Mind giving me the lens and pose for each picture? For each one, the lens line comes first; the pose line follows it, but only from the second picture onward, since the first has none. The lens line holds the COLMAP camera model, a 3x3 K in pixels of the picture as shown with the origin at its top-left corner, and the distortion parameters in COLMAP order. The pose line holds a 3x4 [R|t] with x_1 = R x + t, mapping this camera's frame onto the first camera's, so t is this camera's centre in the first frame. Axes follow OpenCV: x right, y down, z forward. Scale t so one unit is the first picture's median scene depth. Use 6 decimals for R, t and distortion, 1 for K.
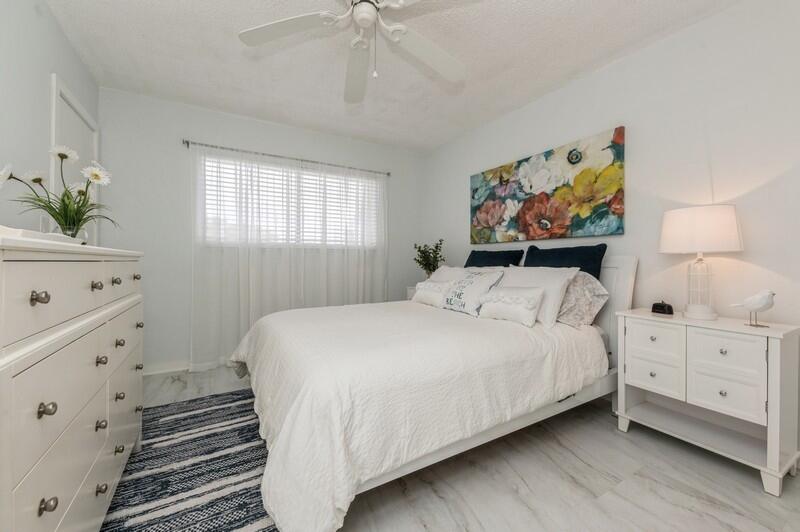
lens RADIAL K [[318.7, 0, 400.0], [0, 318.7, 266.0], [0, 0, 1]] dist [0.000669, 0.000030]
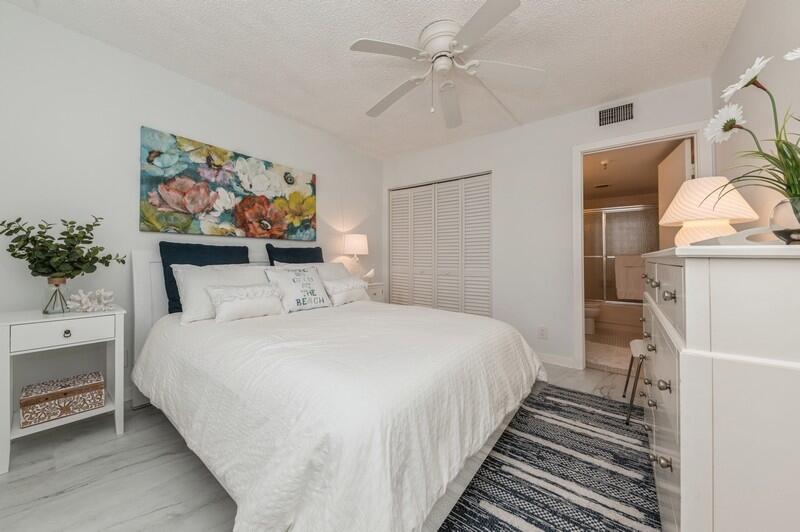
lens RADIAL K [[276.2, 0, 400.5], [0, 276.2, 267.9], [0, 0, 1]] dist [-0.000230, -0.000195]
pose [[-0.365124, -0.039241, 0.930131, -0.611426], [0.002798, 0.999060, 0.043247, -0.018640], [-0.930955, 0.018394, -0.364671, 0.871463]]
